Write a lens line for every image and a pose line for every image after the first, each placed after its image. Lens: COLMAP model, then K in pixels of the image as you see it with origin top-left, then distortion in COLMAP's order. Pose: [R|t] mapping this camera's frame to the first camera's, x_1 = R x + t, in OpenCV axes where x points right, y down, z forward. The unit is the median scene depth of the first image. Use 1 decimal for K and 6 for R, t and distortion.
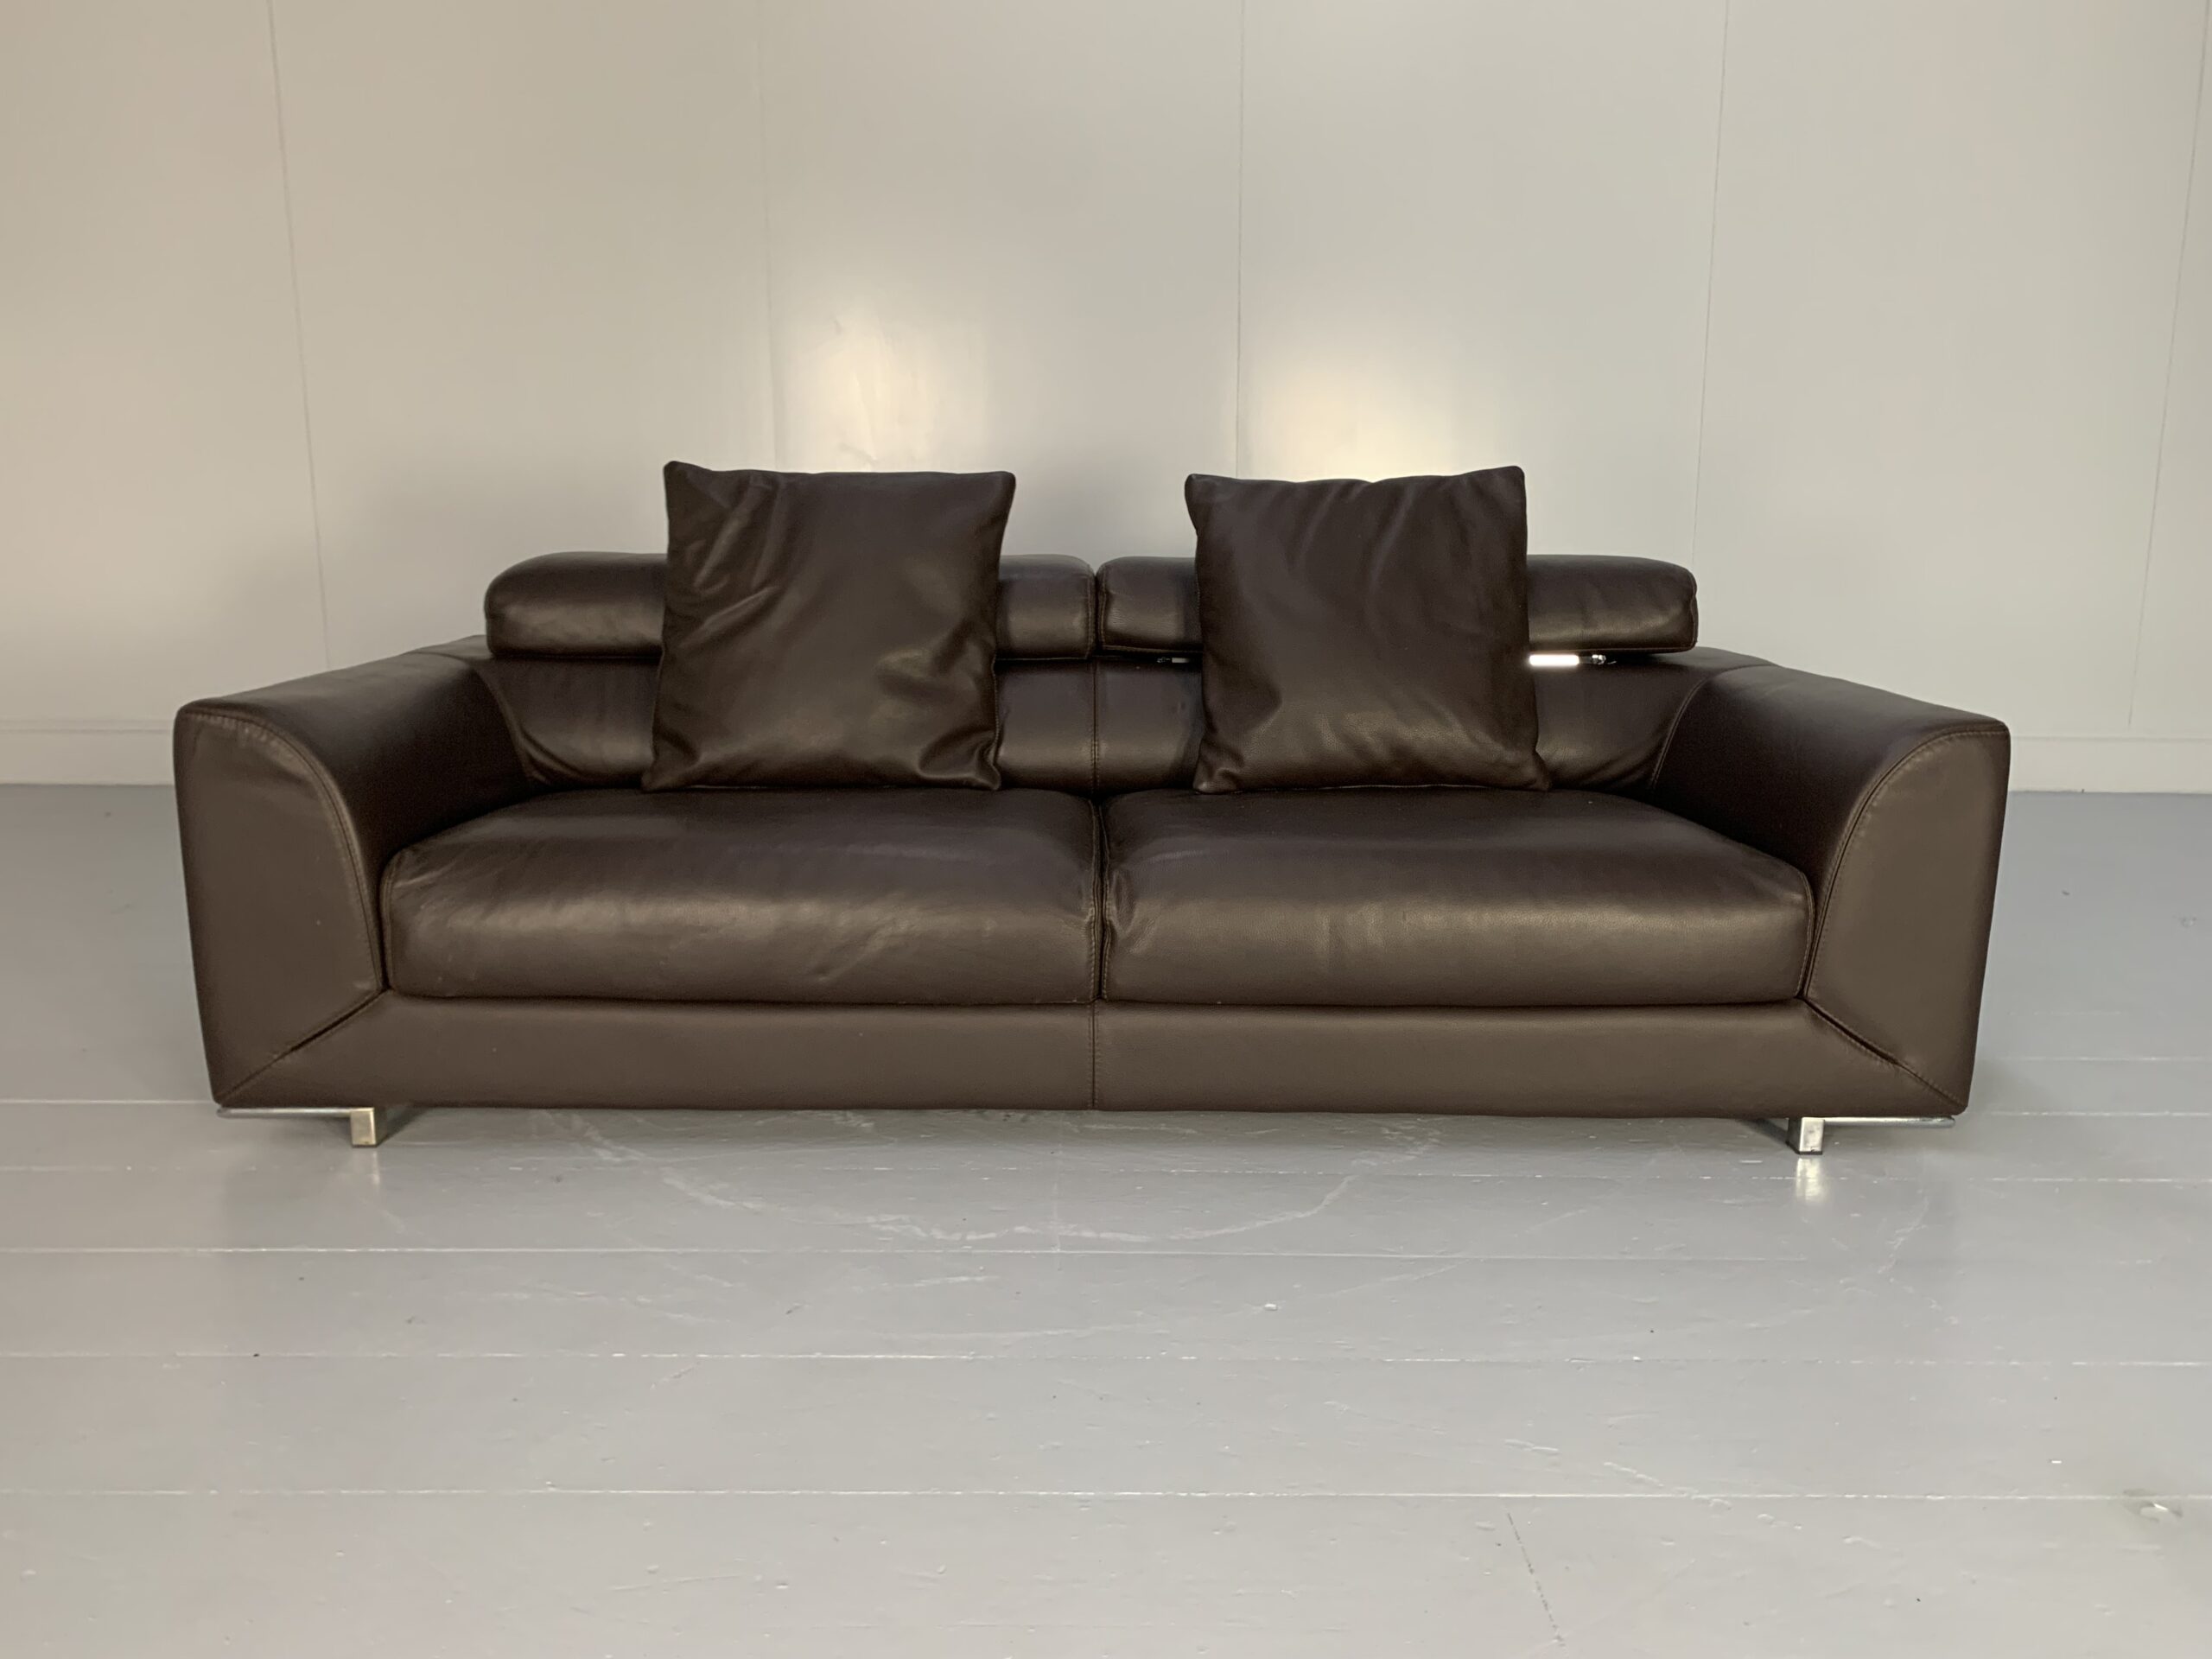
lens RADIAL K [[1688.2, 0, 1096.3], [0, 1688.2, 829.3], [0, 0, 1]] dist [0.030187, -0.031683]
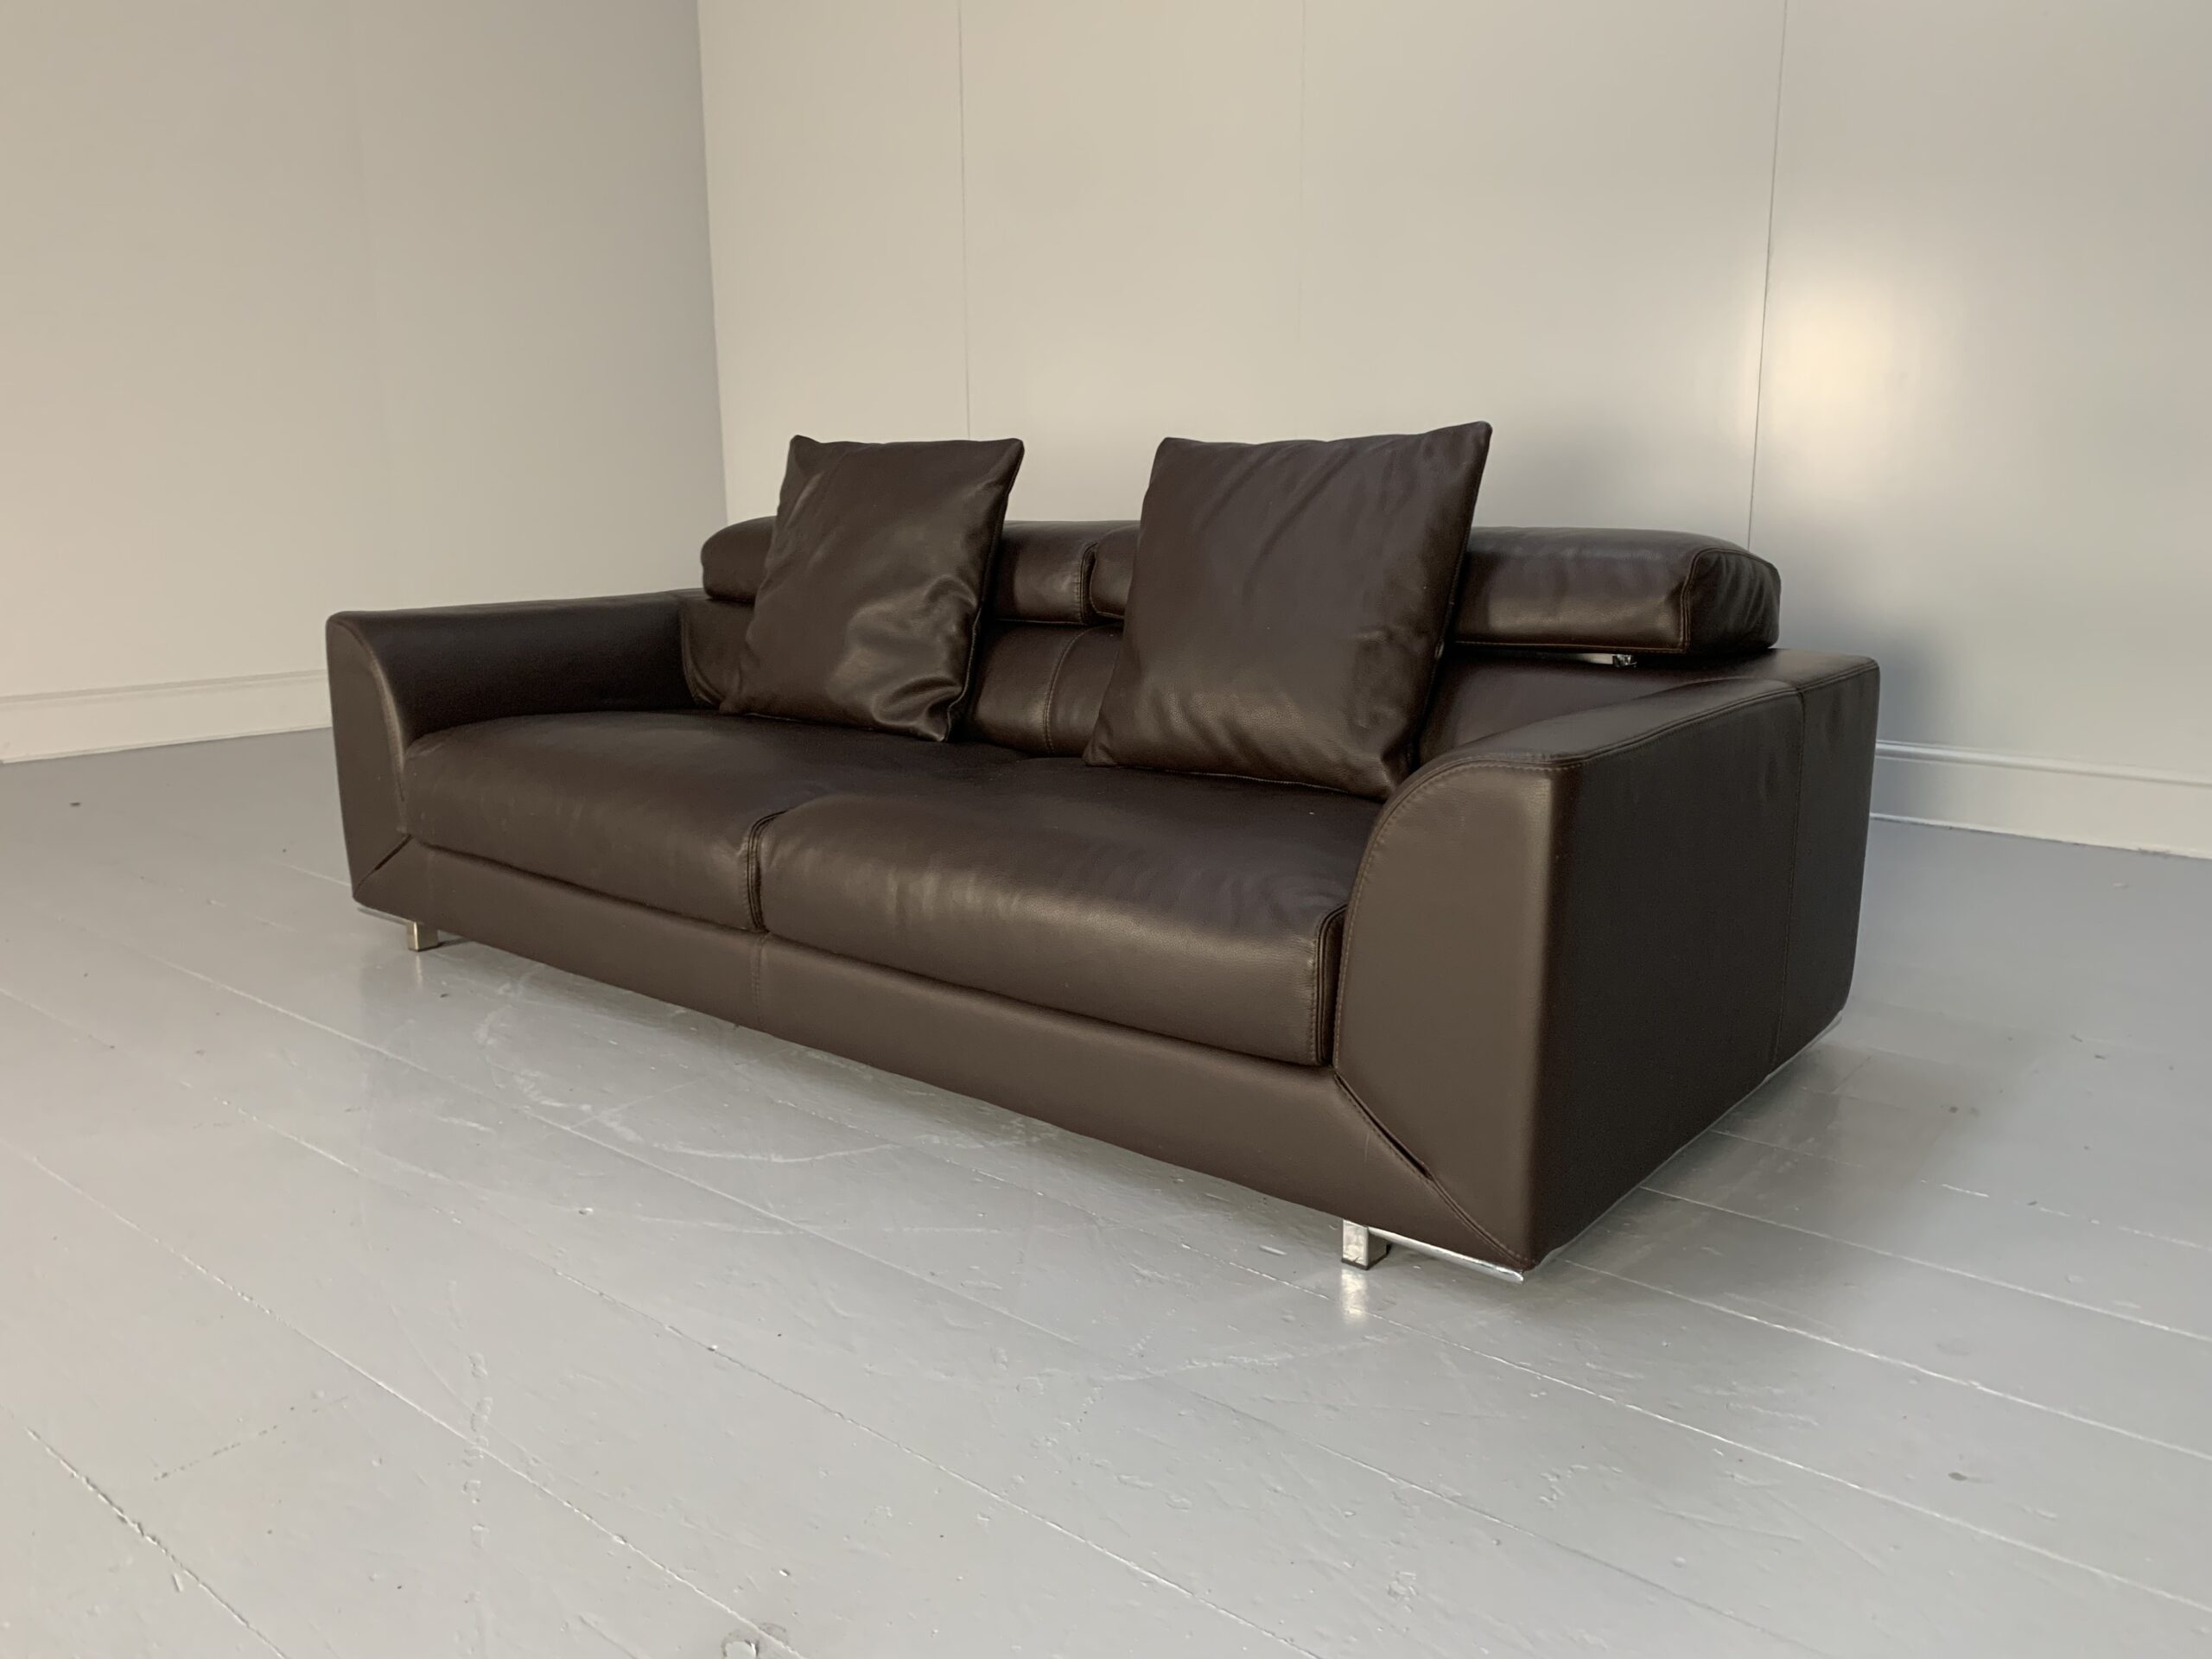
lens RADIAL K [[1688.2, 0, 1099.2], [0, 1688.2, 814.3], [0, 0, 1]] dist [0.030187, -0.031683]
pose [[0.771157, 0.120211, -0.625193, 0.817714], [-0.115797, 0.992116, 0.047930, -0.047937], [0.626025, 0.035434, 0.778997, 0.288237]]
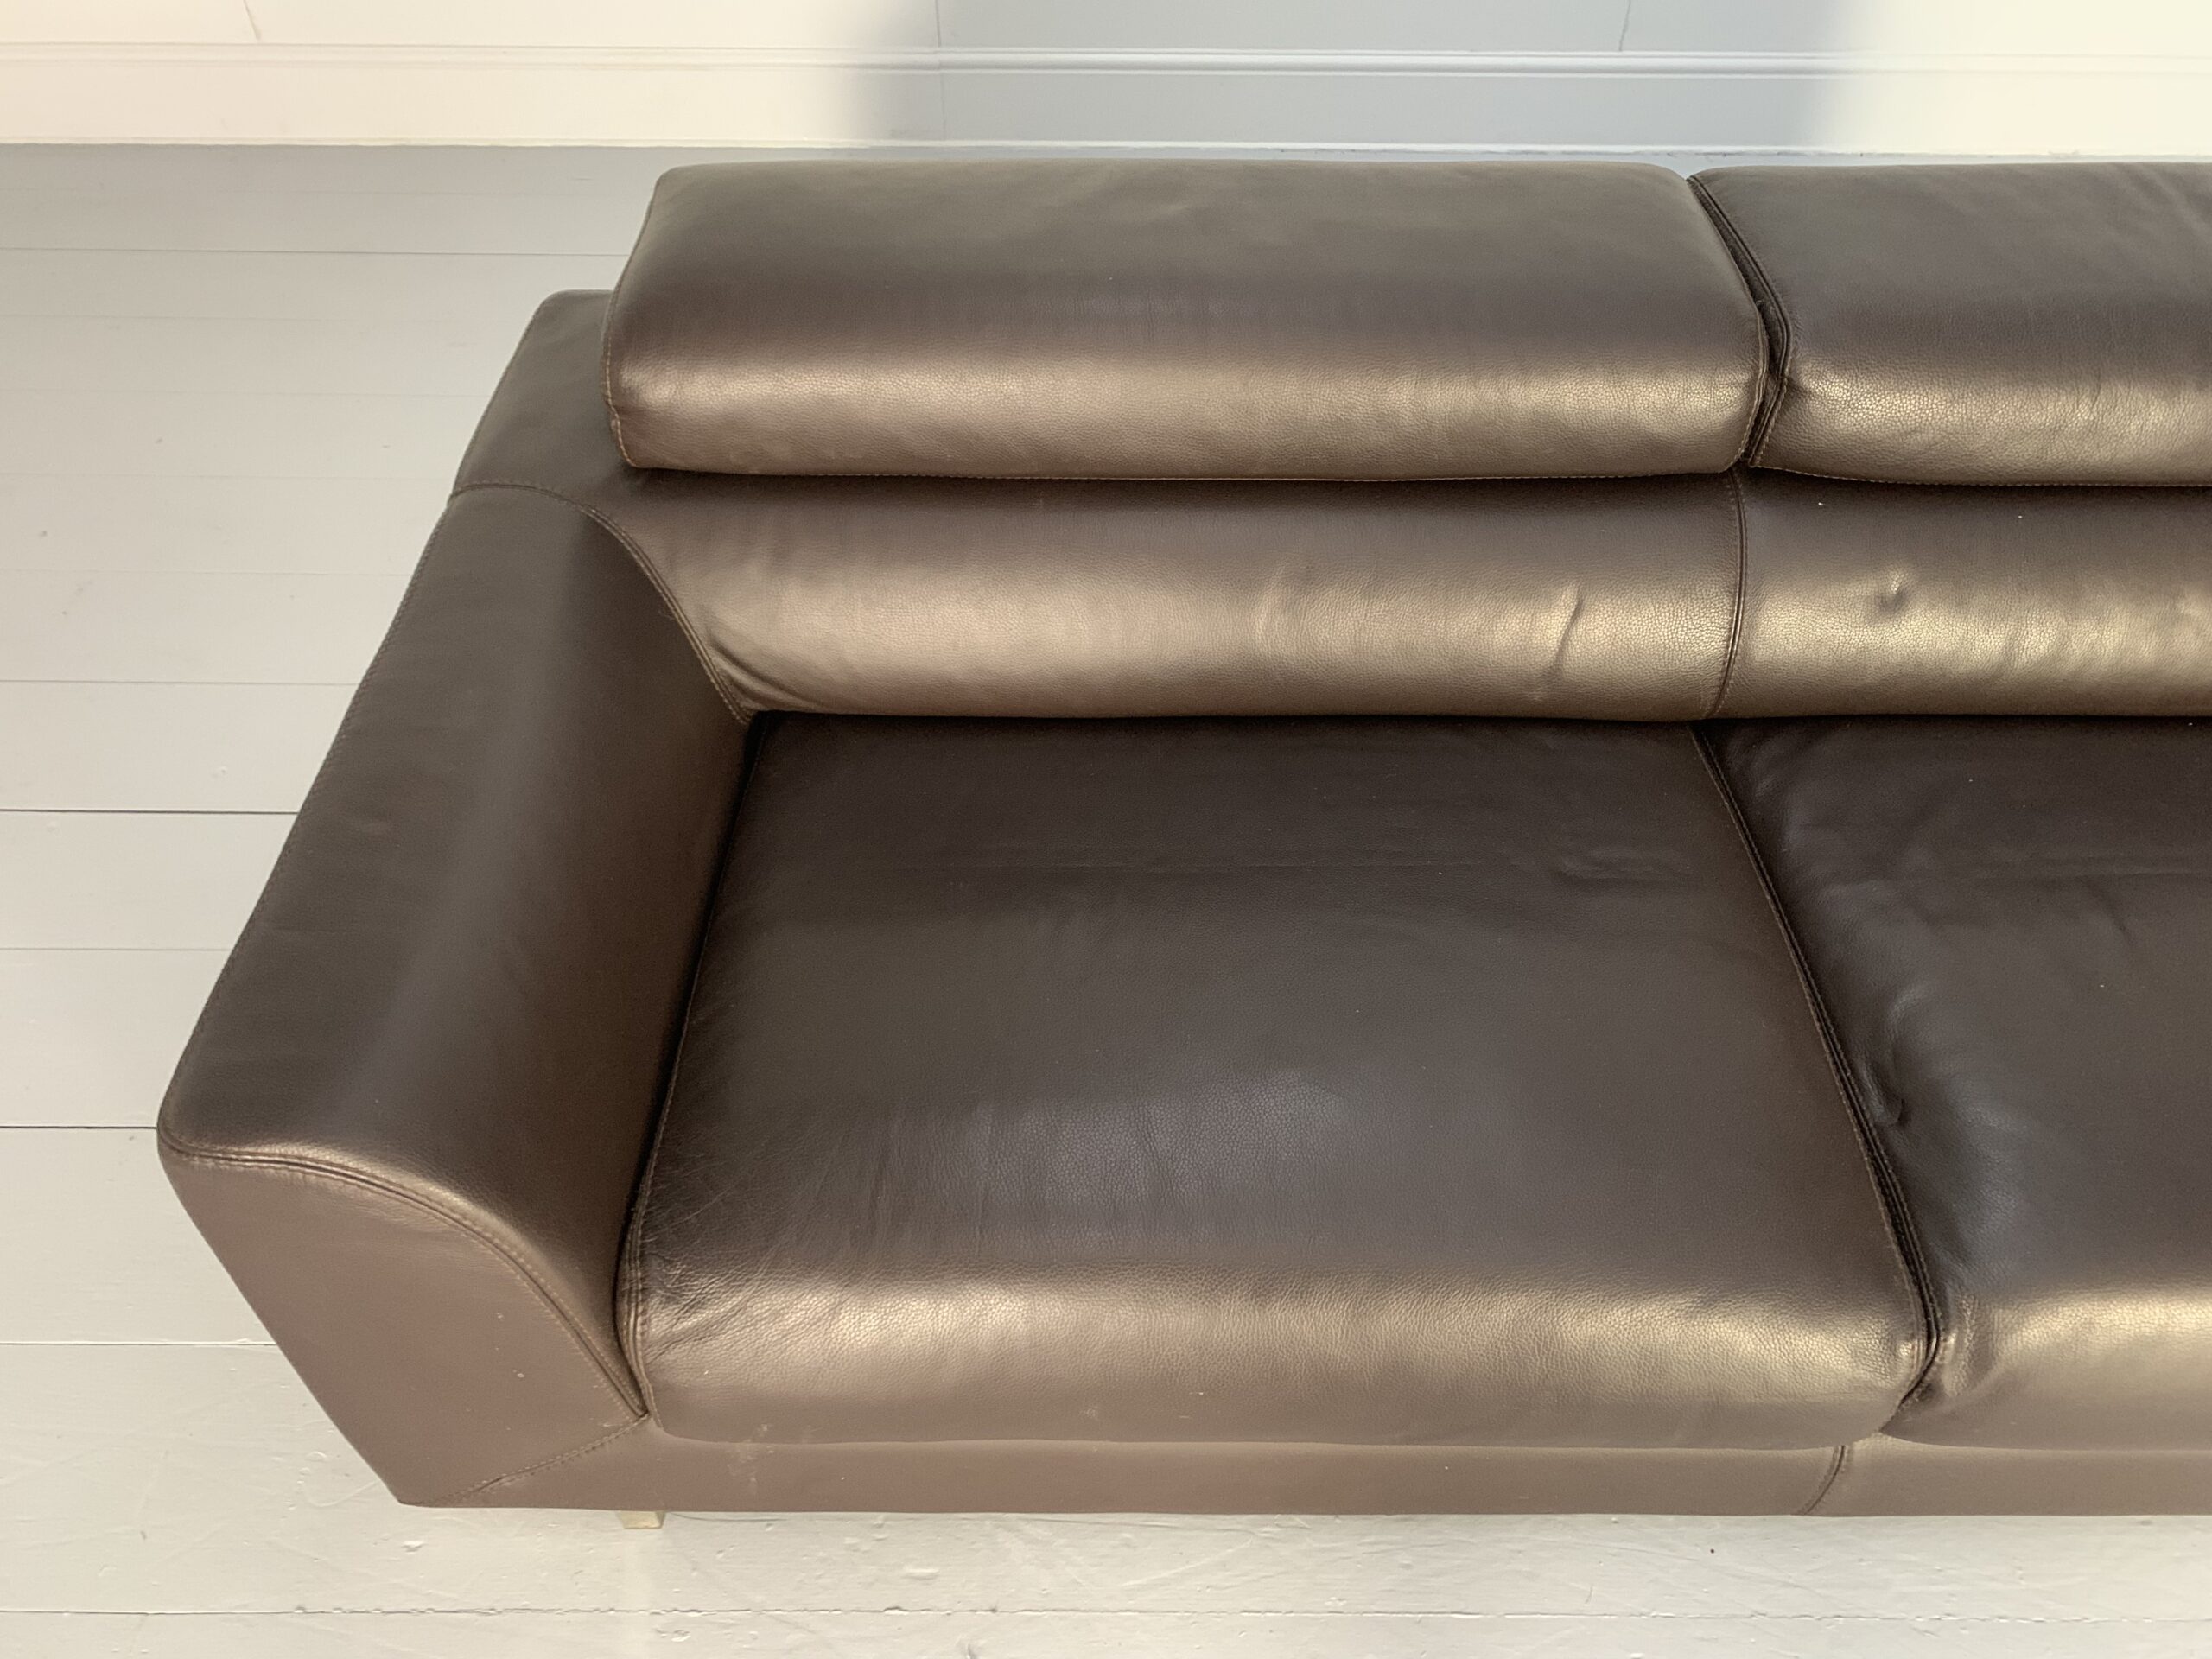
lens RADIAL K [[1688.2, 0, 1098.1], [0, 1688.2, 834.6], [0, 0, 1]] dist [0.030187, -0.031683]
pose [[0.999977, 0.005002, -0.004512, -0.257641], [-0.001627, 0.829347, 0.558732, -0.392344], [0.006537, -0.558712, 0.829336, 0.615549]]
